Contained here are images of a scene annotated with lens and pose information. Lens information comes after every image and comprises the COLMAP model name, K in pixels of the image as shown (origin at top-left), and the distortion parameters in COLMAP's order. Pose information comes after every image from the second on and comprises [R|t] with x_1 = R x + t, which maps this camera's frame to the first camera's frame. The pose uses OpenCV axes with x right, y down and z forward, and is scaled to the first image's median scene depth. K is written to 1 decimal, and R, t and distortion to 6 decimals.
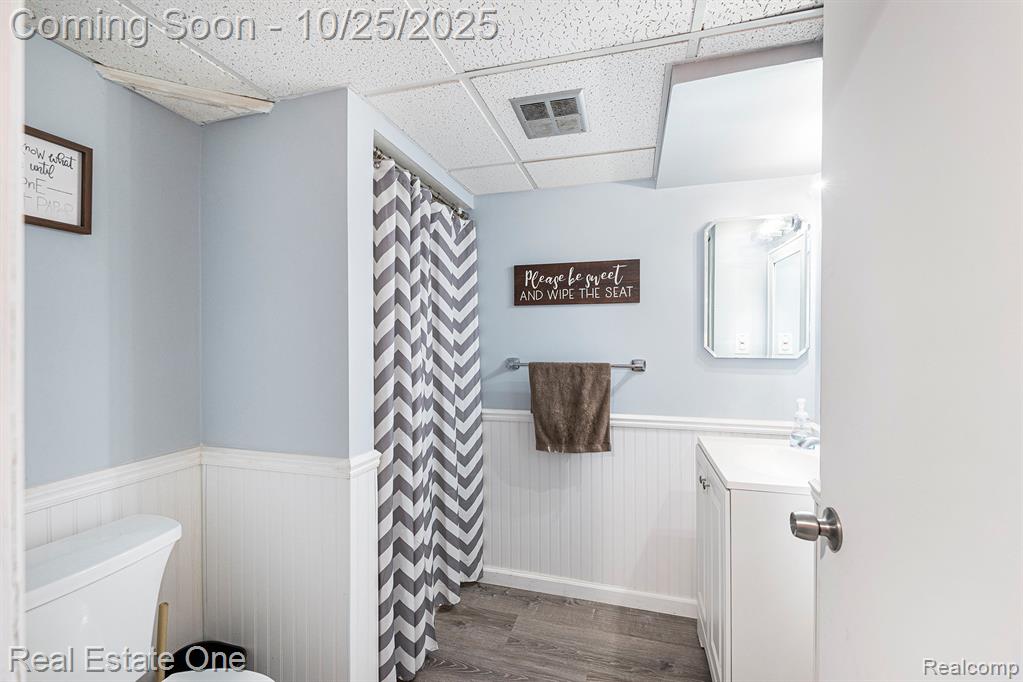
lens RADIAL K [[426.8, 0, 513.2], [0, 426.8, 341.5], [0, 0, 1]] dist [-0.011179, 0.001290]
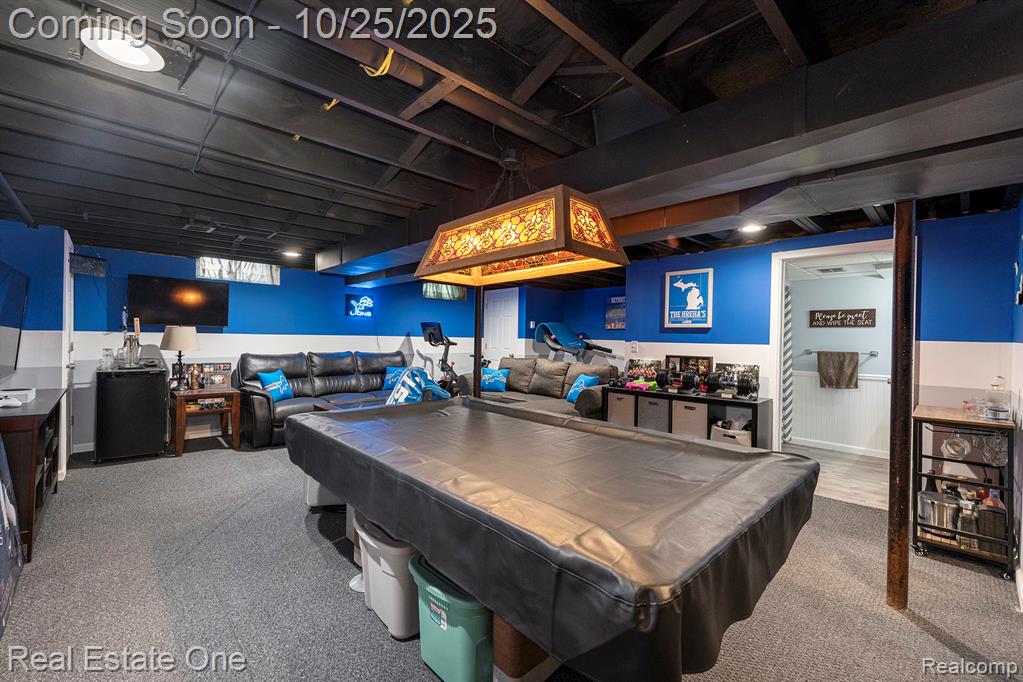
lens RADIAL K [[426.8, 0, 508.7], [0, 426.8, 336.7], [0, 0, 1]] dist [-0.011179, 0.001290]
pose [[0.857736, 0.016416, -0.513829, -0.231919], [-0.017987, 0.999836, 0.001918, -0.006320], [0.513776, 0.007597, 0.857890, -1.994205]]
